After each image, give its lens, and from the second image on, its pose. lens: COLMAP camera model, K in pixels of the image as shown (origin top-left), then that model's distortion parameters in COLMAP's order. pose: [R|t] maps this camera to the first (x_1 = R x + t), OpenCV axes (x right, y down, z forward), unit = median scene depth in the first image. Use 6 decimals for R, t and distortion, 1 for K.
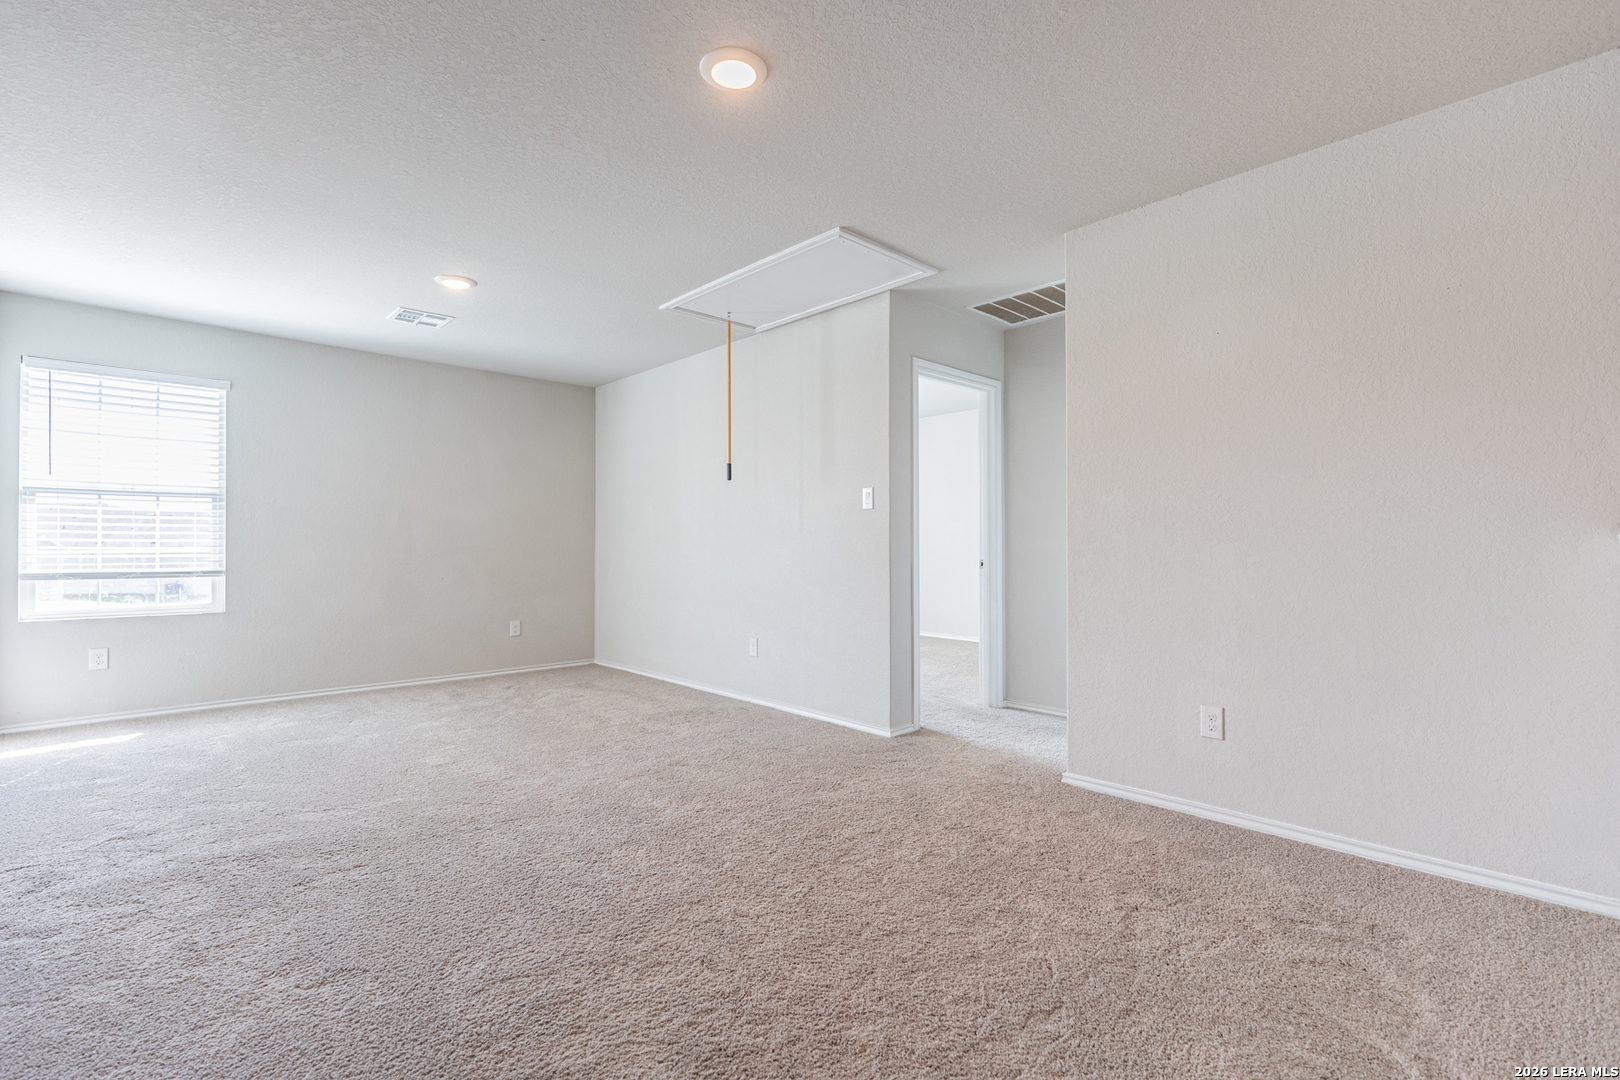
lens RADIAL K [[728.4, 0, 816.2], [0, 728.4, 542.4], [0, 0, 1]] dist [0.000068, 0.000268]
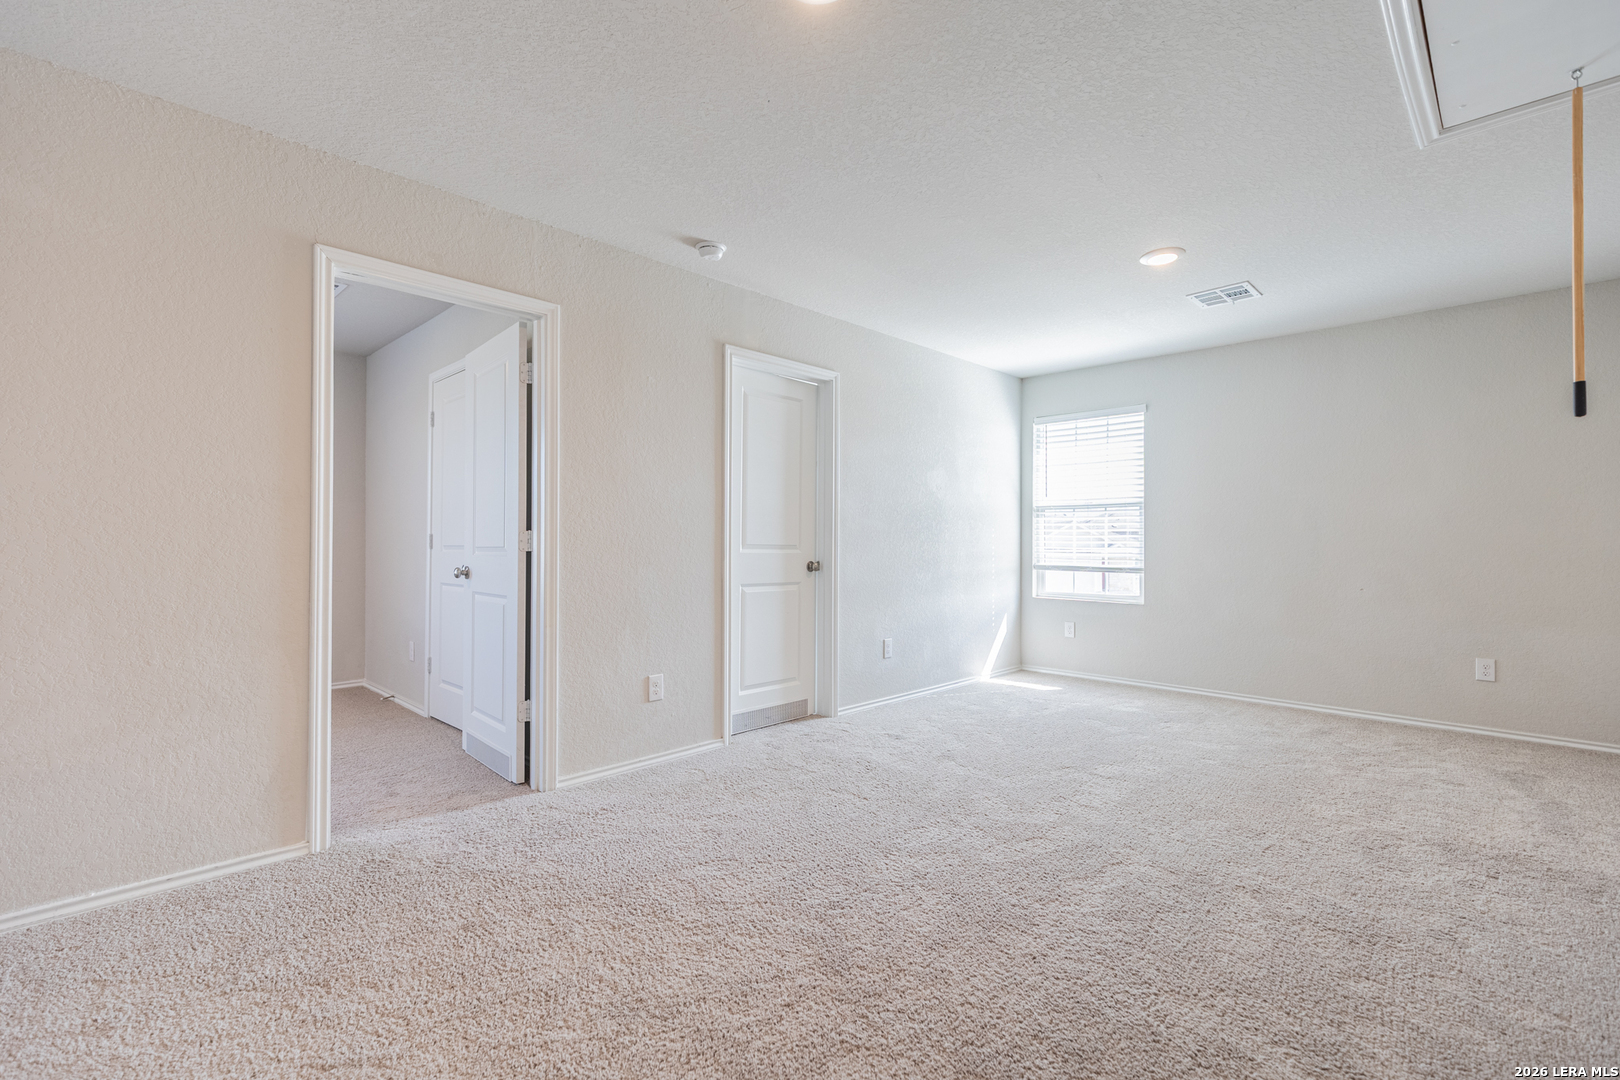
lens RADIAL K [[728.4, 0, 821.1], [0, 728.4, 532.9], [0, 0, 1]] dist [0.000068, 0.000268]
pose [[0.033184, -0.016333, -0.999316, 0.338939], [-0.002497, 0.999862, -0.016425, 0.002773], [0.999446, 0.003040, 0.033138, 0.468122]]
